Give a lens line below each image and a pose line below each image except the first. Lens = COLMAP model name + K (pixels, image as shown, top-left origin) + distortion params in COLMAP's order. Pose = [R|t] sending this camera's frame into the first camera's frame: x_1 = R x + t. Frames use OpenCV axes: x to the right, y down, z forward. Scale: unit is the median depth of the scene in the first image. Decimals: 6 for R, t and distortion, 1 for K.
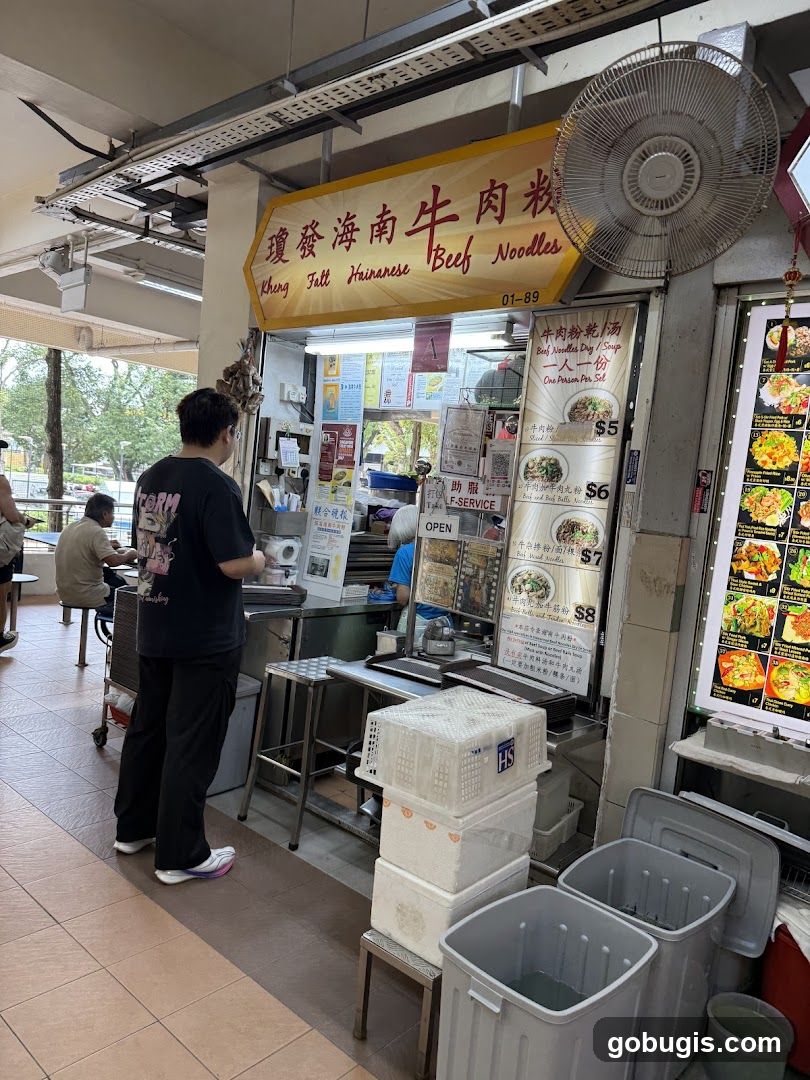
lens RADIAL K [[765.6, 0, 411.1], [0, 765.6, 565.1], [0, 0, 1]] dist [0.054506, -0.062640]
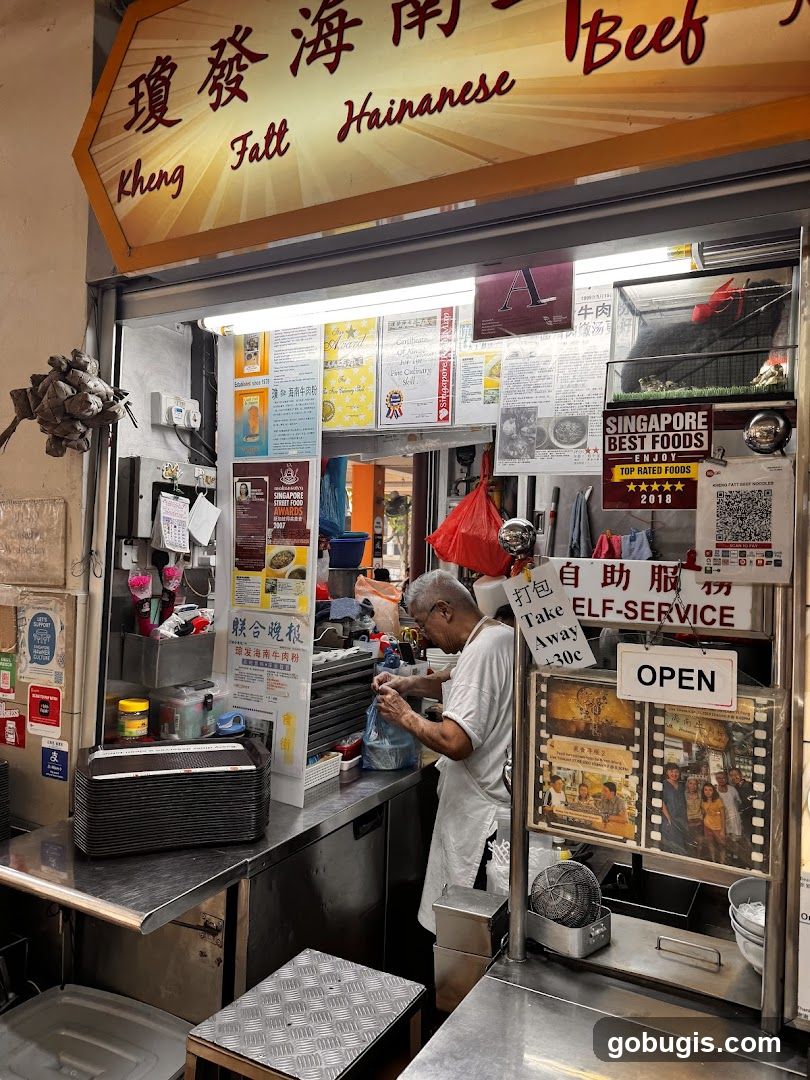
lens RADIAL K [[765.6, 0, 385.8], [0, 765.6, 549.8], [0, 0, 1]] dist [0.054506, -0.062640]
pose [[0.975247, -0.070467, 0.209588, -0.182805], [0.087937, 0.993281, -0.075229, -0.105549], [-0.202878, 0.091797, 0.974892, 0.640401]]
